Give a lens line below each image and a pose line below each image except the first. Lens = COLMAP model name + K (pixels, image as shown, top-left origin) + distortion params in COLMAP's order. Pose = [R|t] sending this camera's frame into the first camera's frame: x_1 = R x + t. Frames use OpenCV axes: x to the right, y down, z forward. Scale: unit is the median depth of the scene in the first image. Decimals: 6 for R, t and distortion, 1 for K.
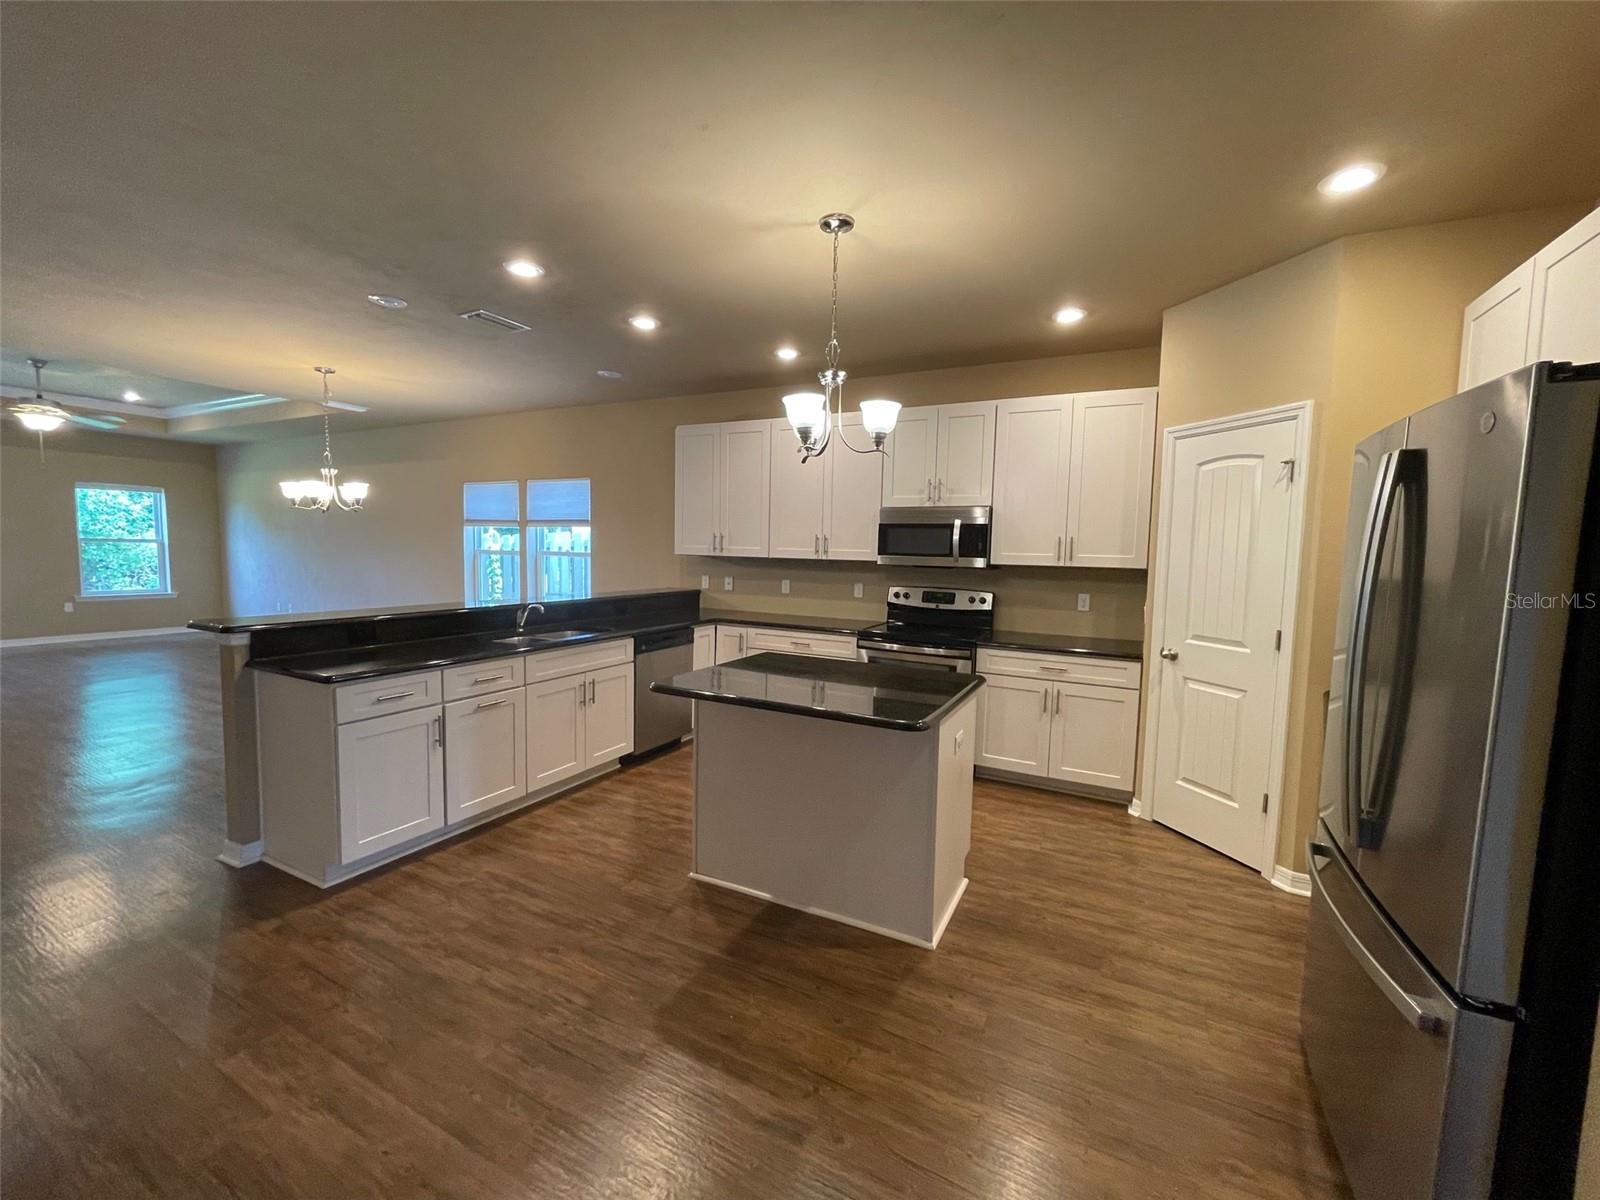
lens RADIAL K [[645.4, 0, 793.3], [0, 645.4, 597.9], [0, 0, 1]] dist [-0.000238, -0.000114]
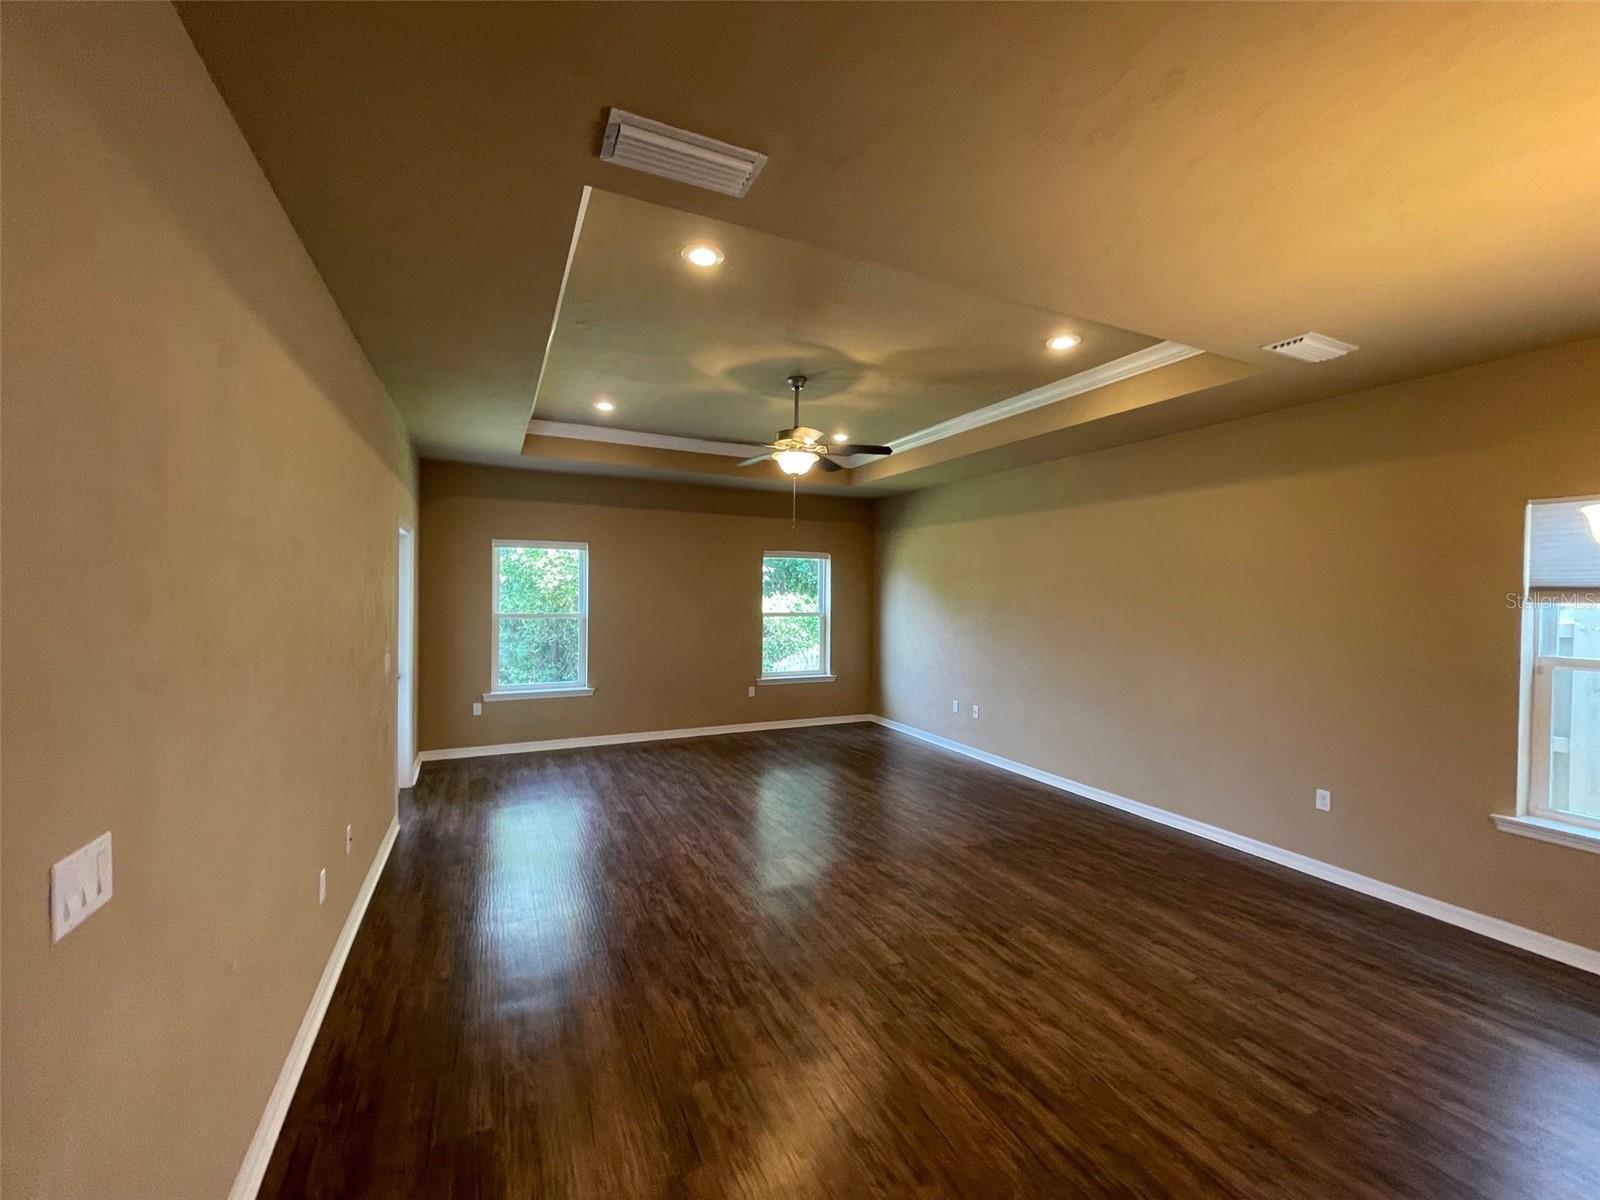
lens RADIAL K [[644.9, 0, 799.1], [0, 644.9, 595.8], [0, 0, 1]] dist [0.002183, -0.000549]
pose [[0.796221, -0.007789, -0.604956, -1.024883], [-0.042184, 0.996769, -0.068355, -0.110843], [0.603533, 0.079945, 0.793320, 0.628961]]
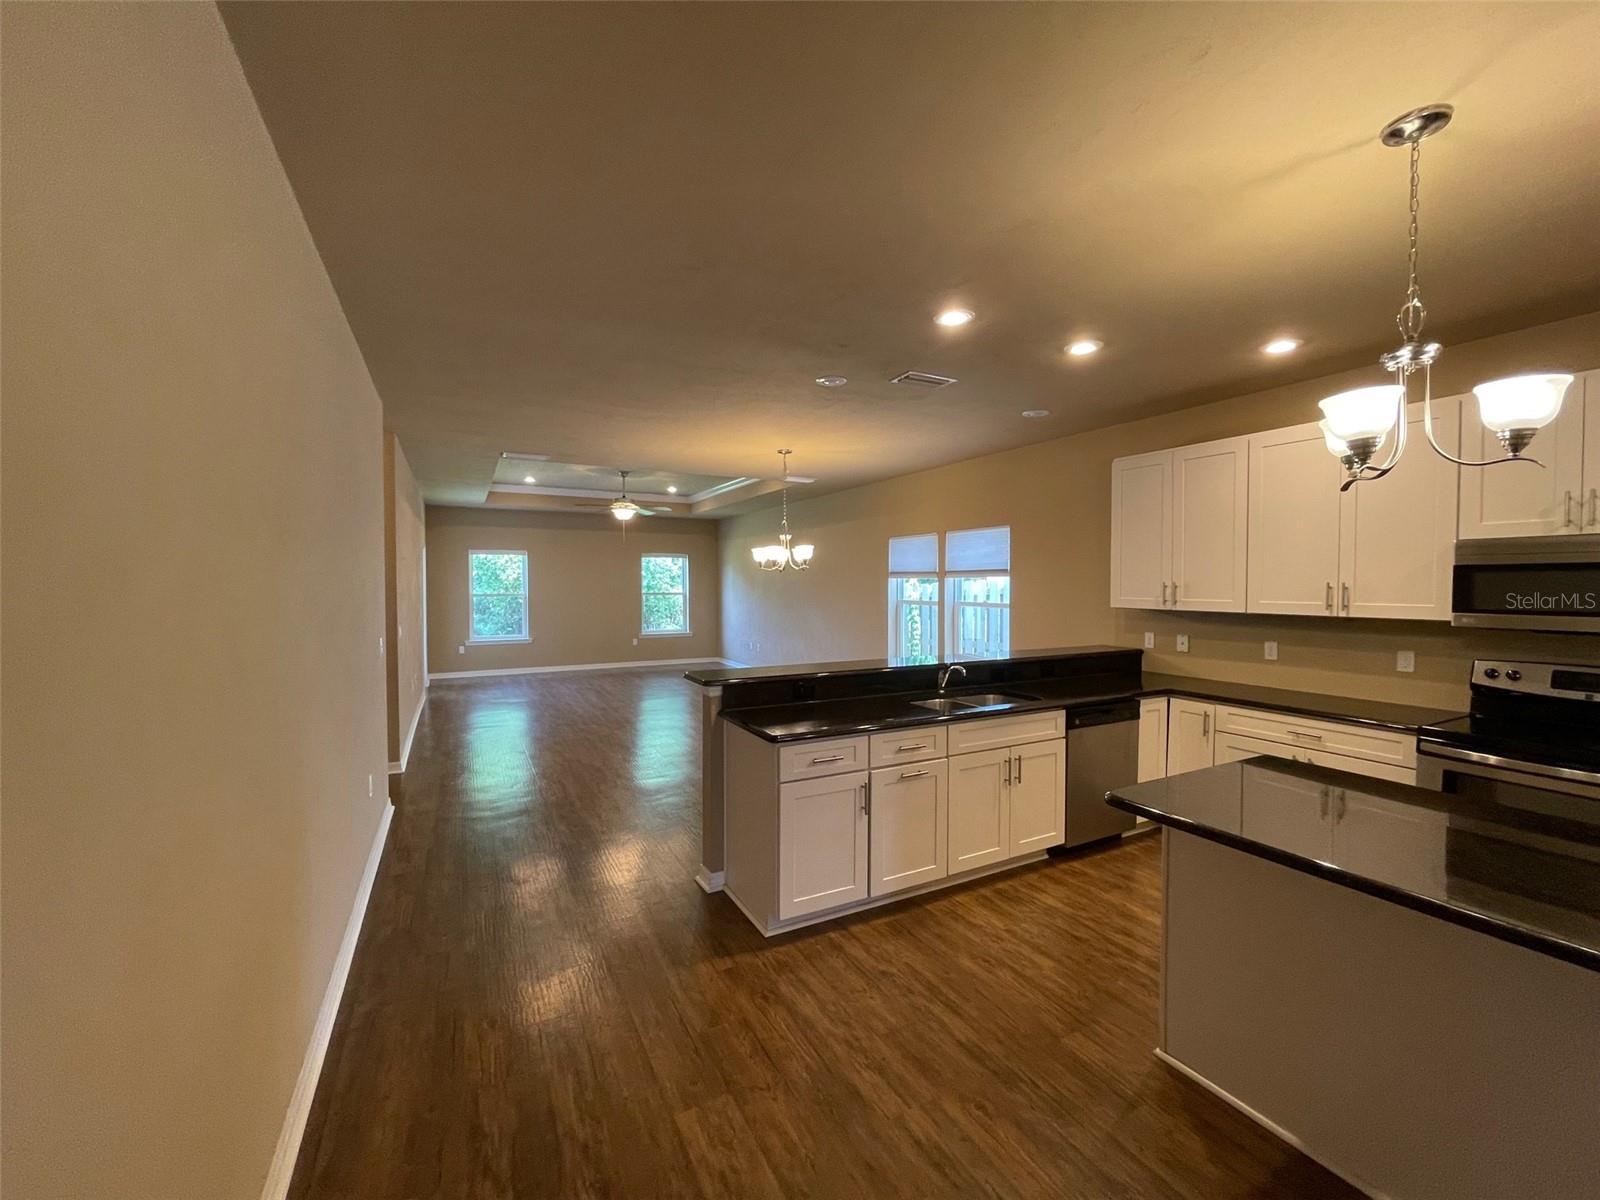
lens RADIAL K [[635.0, 0, 806.2], [0, 635.0, 596.5], [0, 0, 1]] dist [-0.000554, 0.000012]
pose [[0.827488, -0.008494, -0.561419, -0.060689], [-0.026031, 0.998230, -0.053471, -0.036392], [0.560880, 0.058861, 0.825802, 0.104460]]
